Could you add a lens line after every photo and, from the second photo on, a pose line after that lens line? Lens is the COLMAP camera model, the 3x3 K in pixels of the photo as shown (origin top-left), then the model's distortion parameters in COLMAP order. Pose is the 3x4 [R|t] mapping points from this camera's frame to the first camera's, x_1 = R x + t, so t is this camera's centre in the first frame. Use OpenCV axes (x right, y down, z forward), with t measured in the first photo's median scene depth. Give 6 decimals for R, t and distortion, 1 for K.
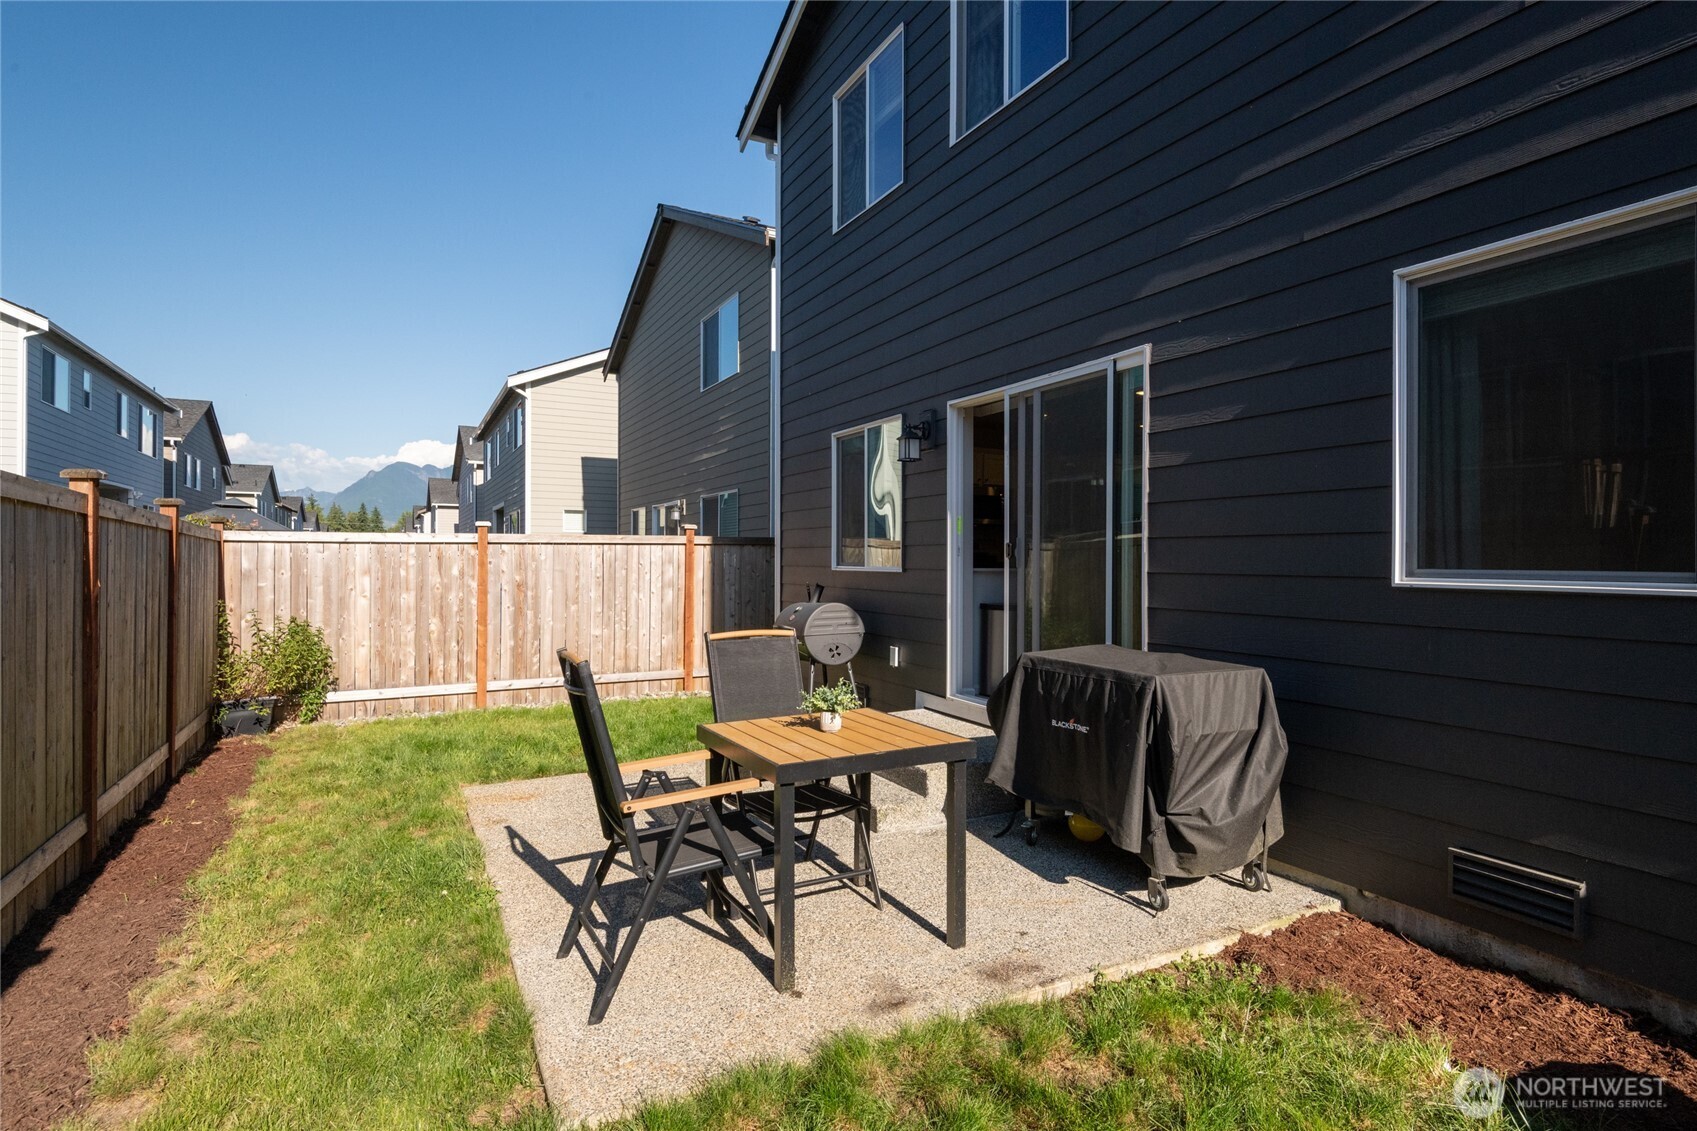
lens RADIAL K [[868.7, 0, 848.5], [0, 868.7, 565.5], [0, 0, 1]] dist [0.035313, -0.031730]
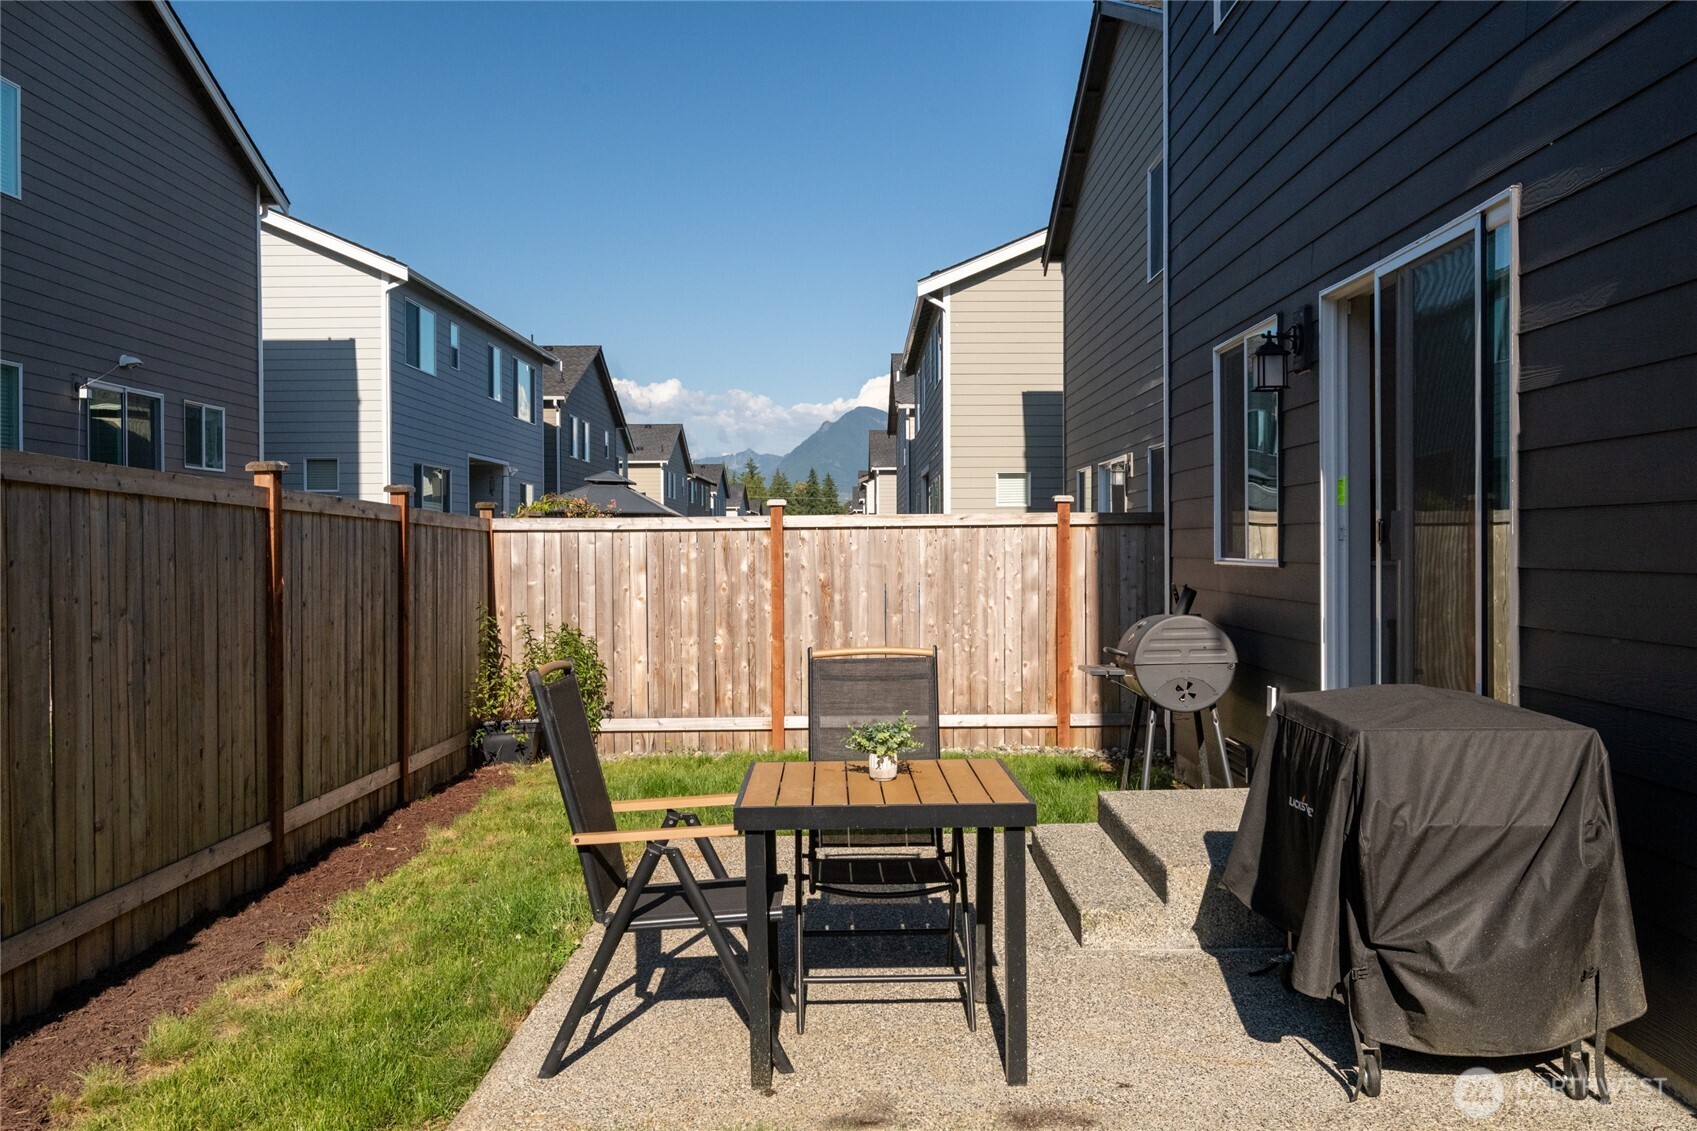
lens RADIAL K [[1428.0, 0, 851.0], [0, 1428.0, 573.6], [0, 0, 1]] dist [0.011144, 0.000120]
pose [[0.884682, 0.000383, -0.466195, 0.289999], [0.005585, 0.999919, 0.011419, -0.001377], [0.466161, -0.012706, 0.884609, -0.058199]]
